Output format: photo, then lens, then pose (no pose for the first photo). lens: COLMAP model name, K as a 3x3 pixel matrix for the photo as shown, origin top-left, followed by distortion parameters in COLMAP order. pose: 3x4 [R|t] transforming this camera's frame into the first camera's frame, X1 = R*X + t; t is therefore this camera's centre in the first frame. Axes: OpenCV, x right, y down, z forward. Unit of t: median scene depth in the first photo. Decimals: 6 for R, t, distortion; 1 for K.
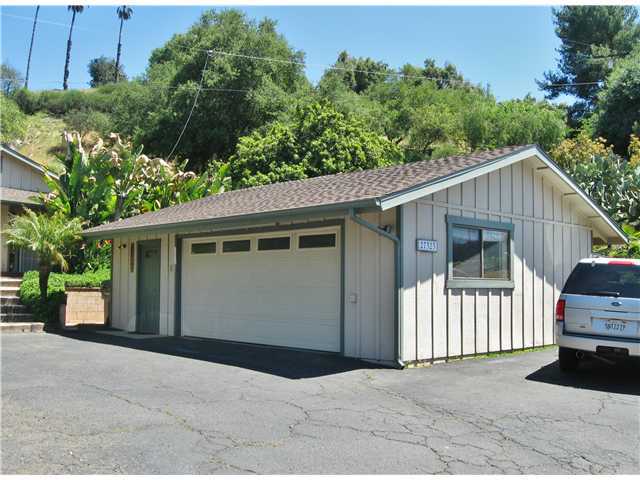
lens RADIAL K [[663.6, 0, 320.4], [0, 663.6, 257.5], [0, 0, 1]] dist [-0.122039, 0.022485]
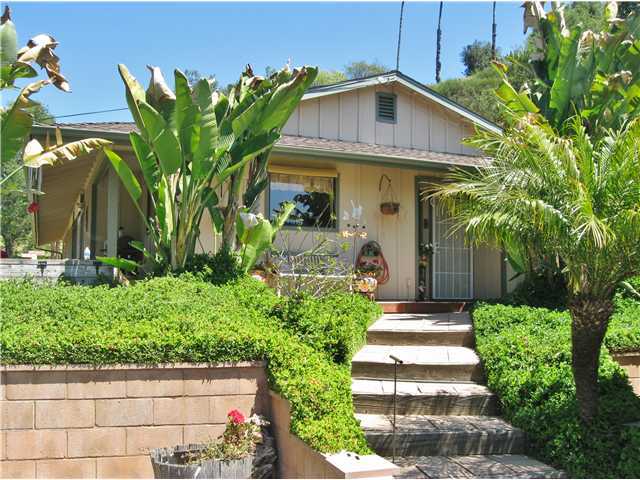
lens RADIAL K [[663.6, 0, 320.4], [0, 663.6, 257.5], [0, 0, 1]] dist [-0.122039, 0.022485]
pose [[0.855527, -0.035222, -0.516559, -0.069253], [0.028538, 0.999375, -0.020879, -0.000753], [0.516972, 0.003121, 0.855997, 0.126375]]
